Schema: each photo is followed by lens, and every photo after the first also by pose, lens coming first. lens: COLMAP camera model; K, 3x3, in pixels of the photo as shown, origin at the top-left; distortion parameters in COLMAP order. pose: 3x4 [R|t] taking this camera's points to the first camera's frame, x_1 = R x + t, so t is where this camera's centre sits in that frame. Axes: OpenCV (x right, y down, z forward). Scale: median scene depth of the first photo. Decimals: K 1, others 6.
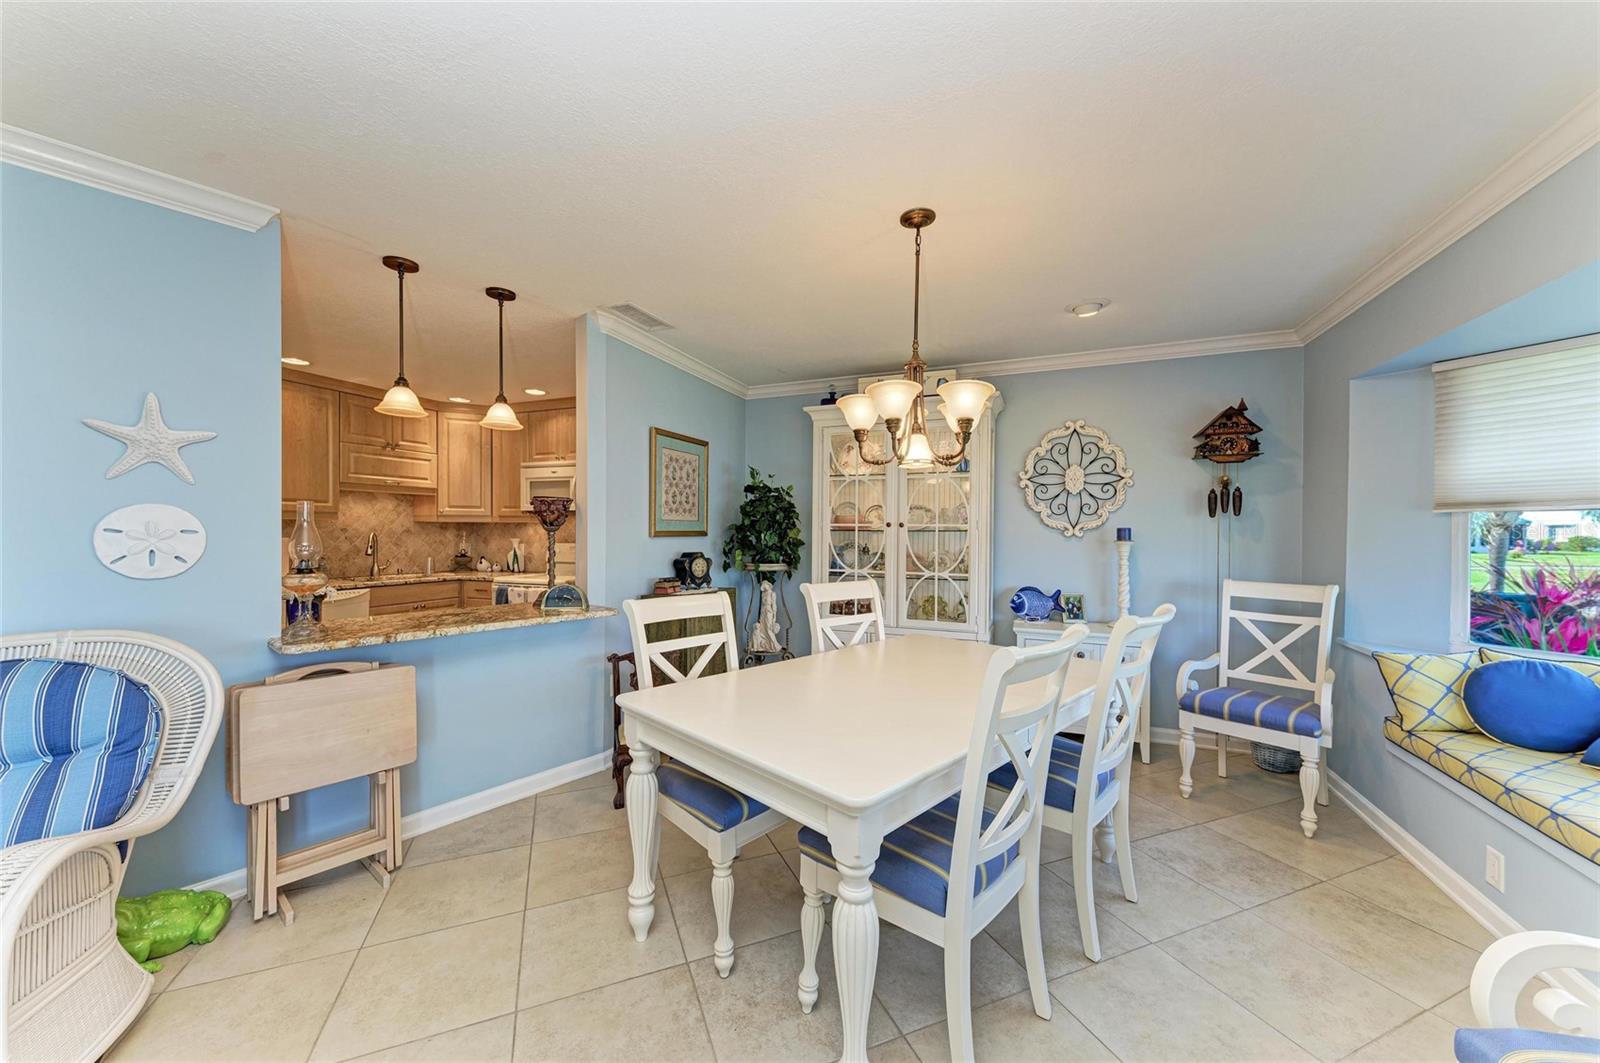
lens RADIAL K [[570.5, 0, 804.0], [0, 570.5, 536.3], [0, 0, 1]] dist [0.000291, -0.000145]
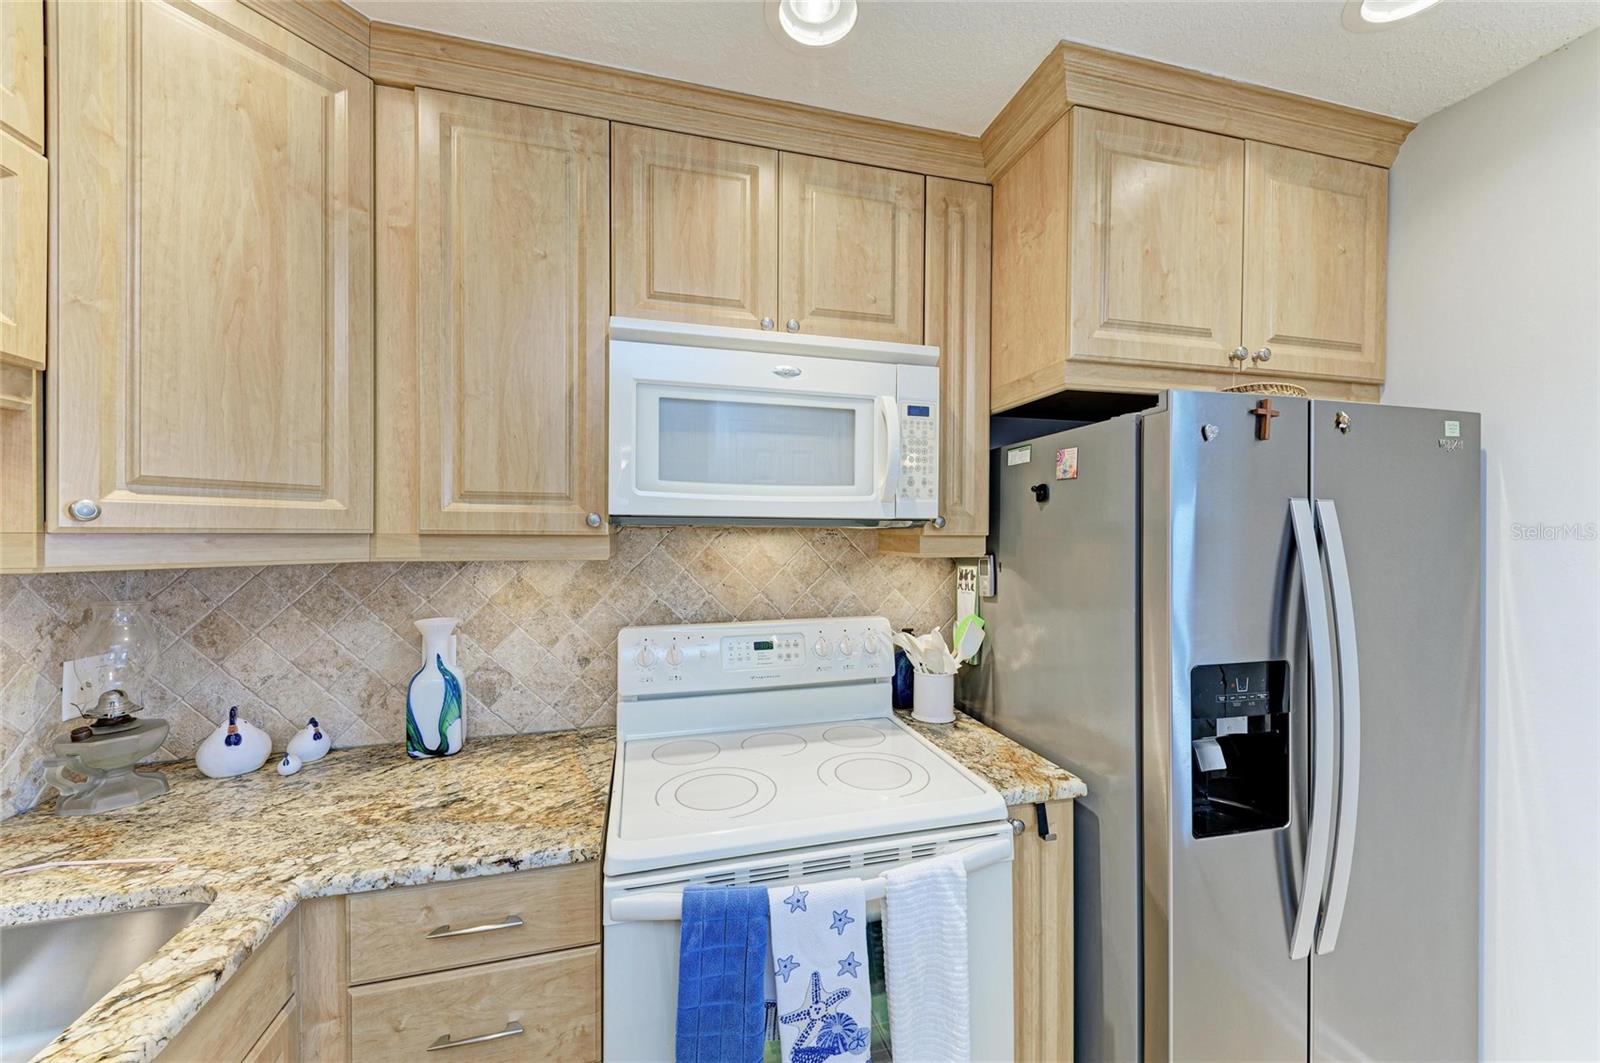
lens RADIAL K [[592.6, 0, 799.3], [0, 592.6, 535.9], [0, 0, 1]] dist [-0.000782, 0.000012]
pose [[0.805677, -0.003474, 0.592345, -0.775937], [0.007101, 0.999968, -0.003794, -0.045072], [-0.592312, 0.007263, 0.805676, 1.007157]]
